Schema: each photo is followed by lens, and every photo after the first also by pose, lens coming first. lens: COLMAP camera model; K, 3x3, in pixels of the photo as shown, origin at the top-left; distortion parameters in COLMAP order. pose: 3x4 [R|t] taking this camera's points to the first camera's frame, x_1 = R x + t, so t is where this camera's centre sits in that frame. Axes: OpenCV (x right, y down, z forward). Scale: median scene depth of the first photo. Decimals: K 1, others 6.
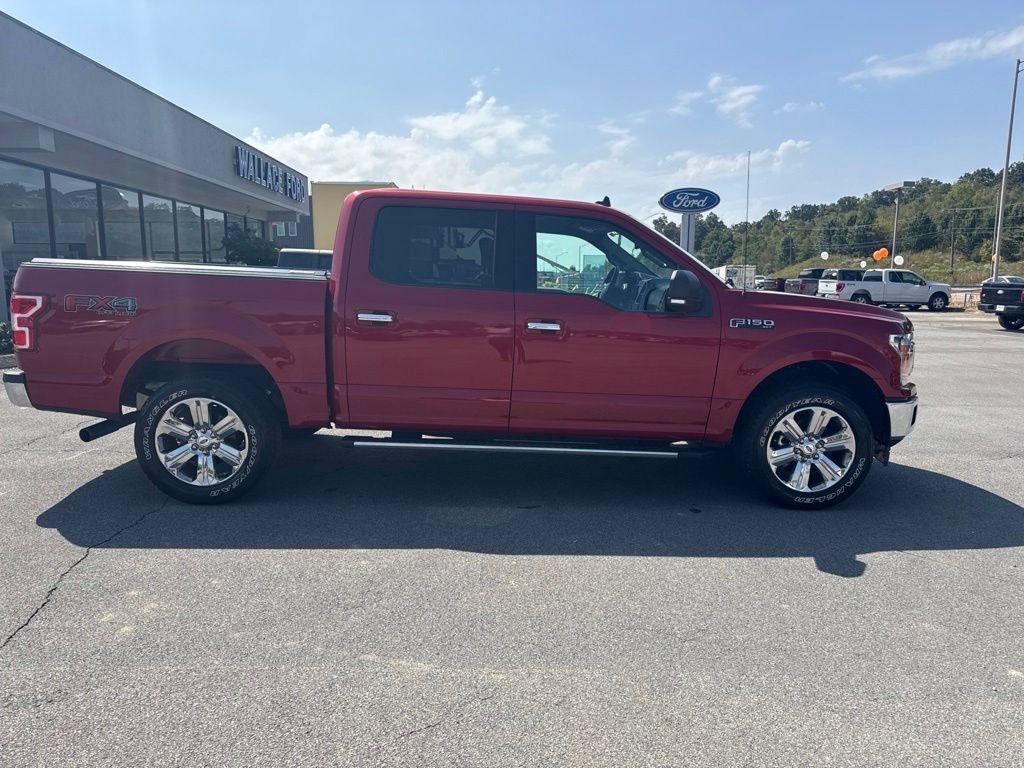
lens RADIAL K [[729.0, 0, 516.6], [0, 729.0, 381.2], [0, 0, 1]] dist [0.026045, -0.028525]
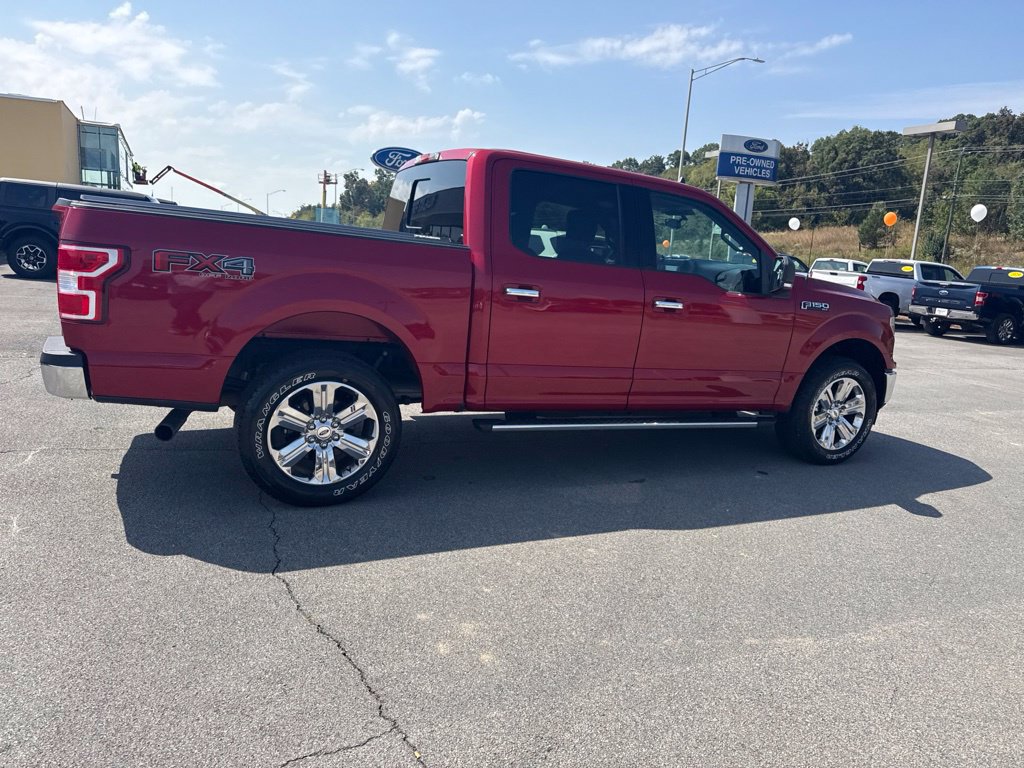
lens RADIAL K [[729.0, 0, 516.7], [0, 729.0, 387.7], [0, 0, 1]] dist [0.026045, -0.028525]
pose [[0.910731, -0.024437, 0.412276, -0.562299], [-0.002046, 0.997969, 0.063672, -0.023226], [-0.412994, -0.058832, 0.908831, 0.144109]]
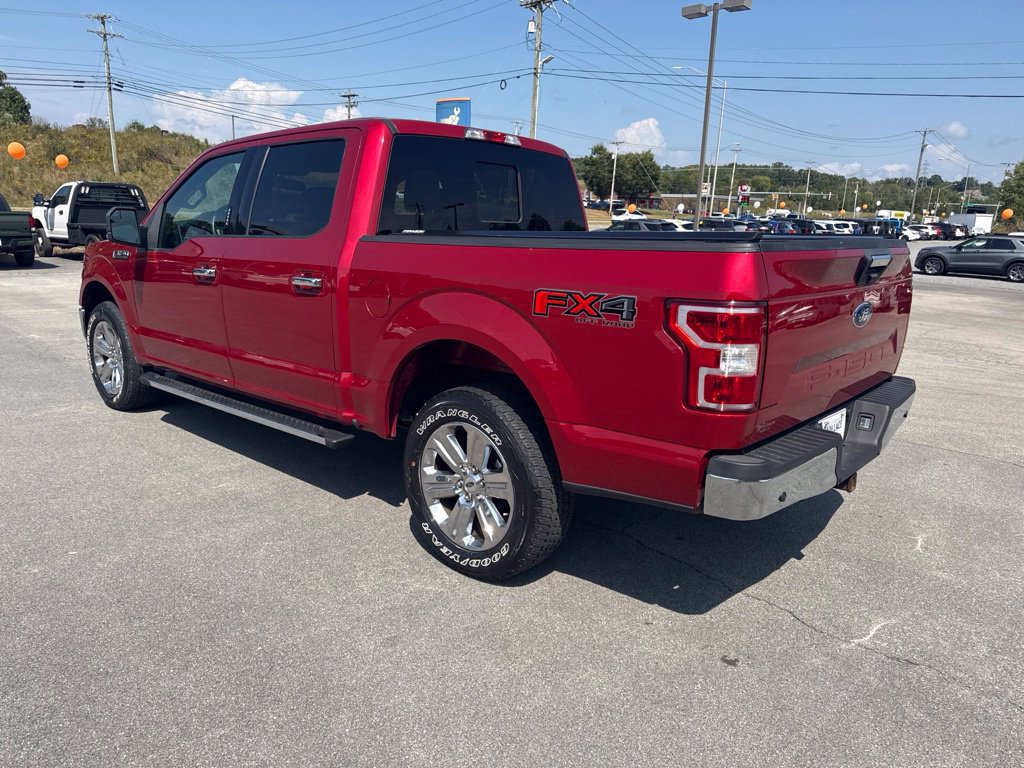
lens RADIAL K [[729.0, 0, 507.4], [0, 729.0, 392.0], [0, 0, 1]] dist [0.026045, -0.028525]
pose [[-0.728750, -0.198767, 0.655298, -0.885907], [0.057606, 0.935760, 0.347901, -0.299831], [-0.682353, 0.291282, -0.670484, 1.815034]]
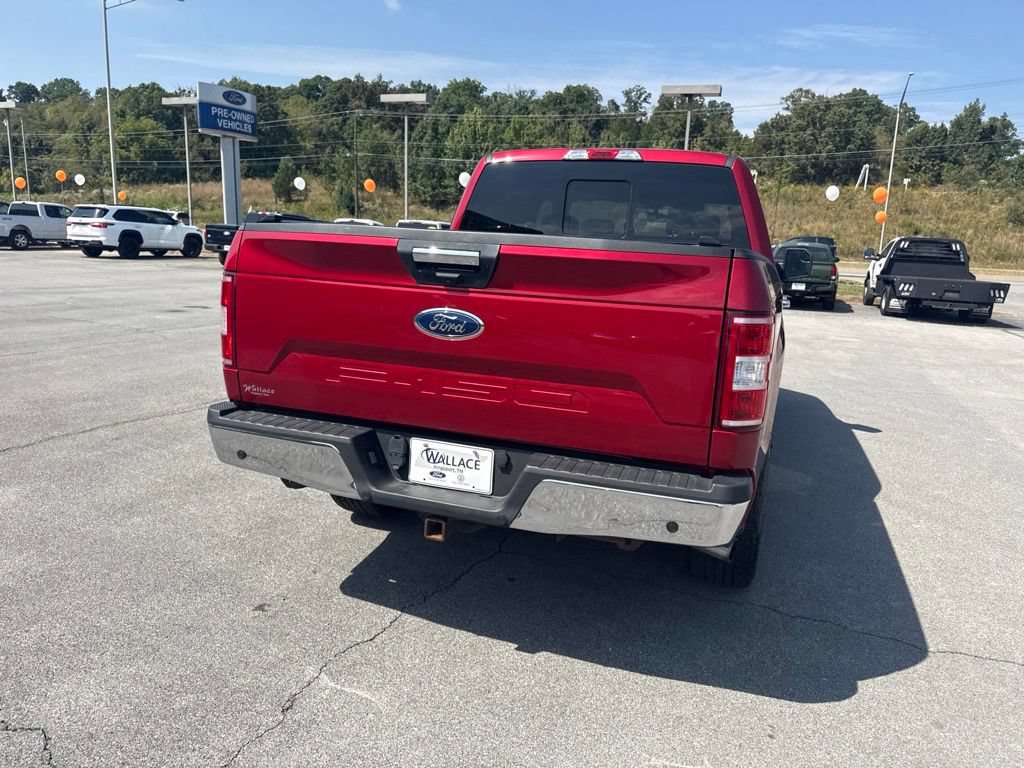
lens RADIAL K [[729.0, 0, 516.8], [0, 729.0, 387.2], [0, 0, 1]] dist [0.026045, -0.028525]
pose [[0.352075, -0.185964, 0.917311, -1.140349], [0.092940, 0.982166, 0.163441, -0.159637], [-0.931346, 0.027712, 0.363080, 0.938318]]
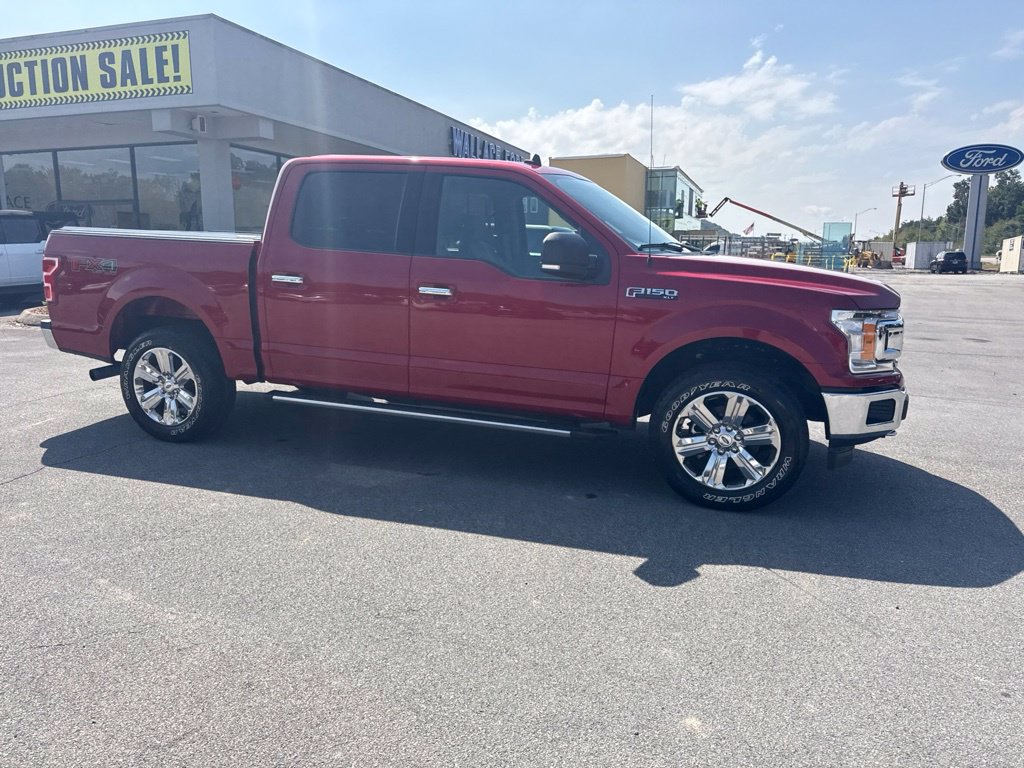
lens RADIAL K [[729.0, 0, 515.5], [0, 729.0, 378.0], [0, 0, 1]] dist [0.026045, -0.028525]
pose [[0.938749, 0.059596, -0.339410, 0.461624], [-0.049005, 0.998009, 0.039700, -0.002888], [0.341100, -0.020635, 0.939800, 0.109796]]
